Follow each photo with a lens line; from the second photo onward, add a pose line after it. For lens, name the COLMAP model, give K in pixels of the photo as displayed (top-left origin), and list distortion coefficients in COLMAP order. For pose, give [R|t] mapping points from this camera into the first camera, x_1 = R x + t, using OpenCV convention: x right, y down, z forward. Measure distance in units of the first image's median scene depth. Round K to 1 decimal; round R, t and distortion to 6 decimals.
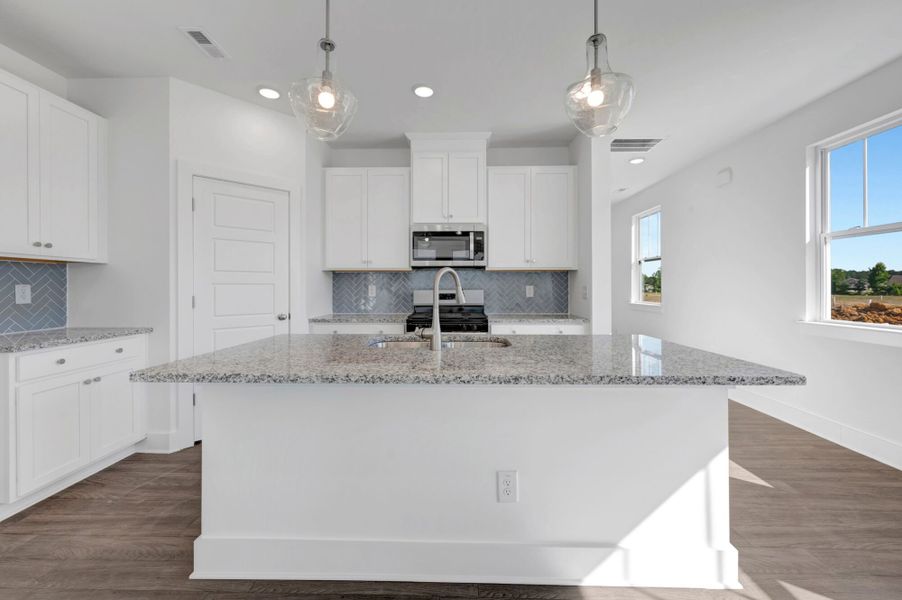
lens RADIAL K [[360.6, 0, 451.6], [0, 360.6, 288.7], [0, 0, 1]] dist [0.001298, -0.000017]
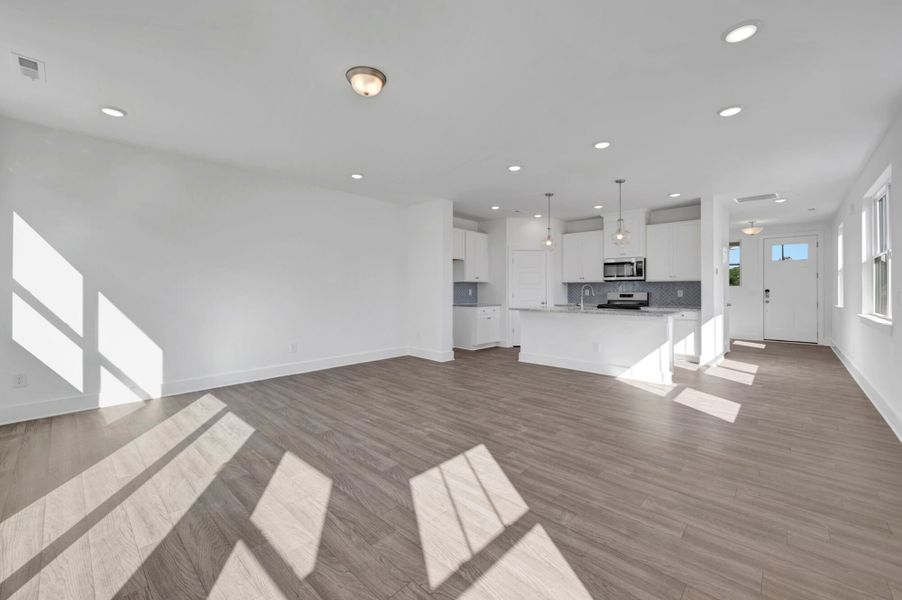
lens RADIAL K [[360.6, 0, 451.6], [0, 360.6, 288.7], [0, 0, 1]] dist [0.001298, -0.000017]
pose [[0.748477, -0.001334, -0.663159, 0.598520], [-0.005749, 0.999947, -0.008500, 0.006852], [0.663136, 0.010175, 0.748430, -1.080212]]
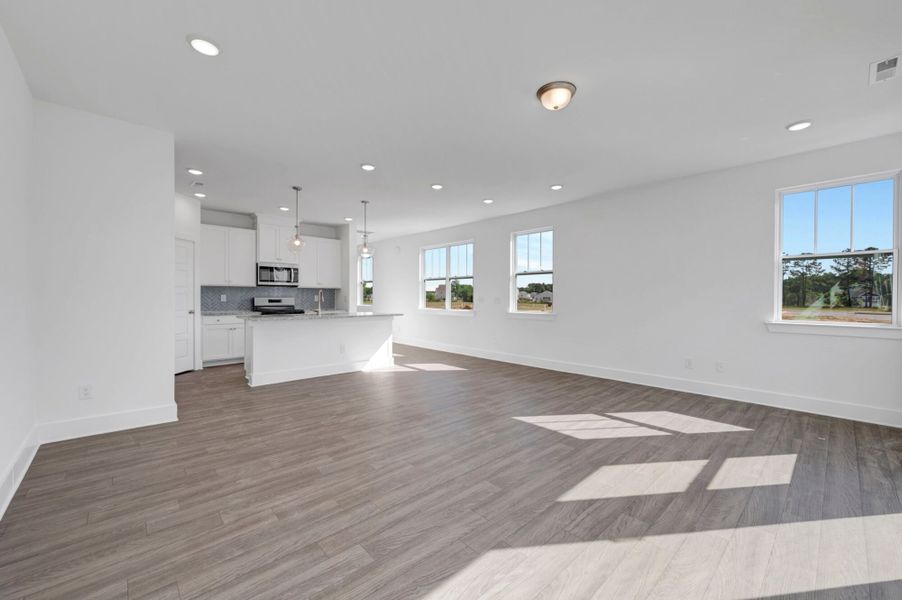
lens RADIAL K [[358.9, 0, 448.2], [0, 358.9, 295.2], [0, 0, 1]] dist [-0.003083, 0.000024]
pose [[0.724836, 0.006889, 0.688887, -0.693807], [-0.000521, 0.999955, -0.009451, 0.009523], [-0.688921, 0.006491, 0.724807, -1.045741]]
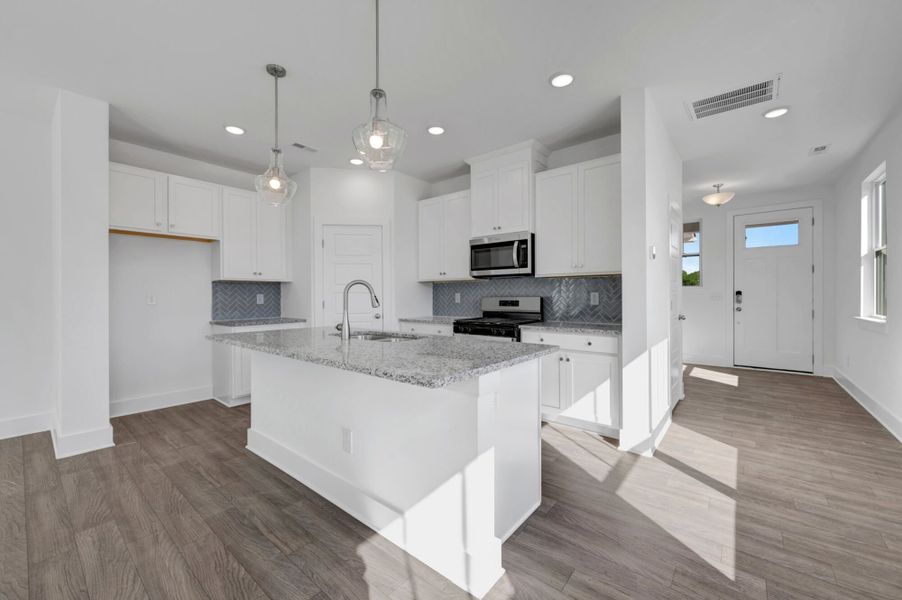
lens RADIAL K [[358.9, 0, 448.2], [0, 358.9, 295.2], [0, 0, 1]] dist [-0.003083, 0.000024]
pose [[0.786879, -0.002792, -0.617101, 0.541934], [0.001338, 0.999995, -0.002818, 0.001049], [0.617106, 0.001391, 0.786879, 0.071086]]
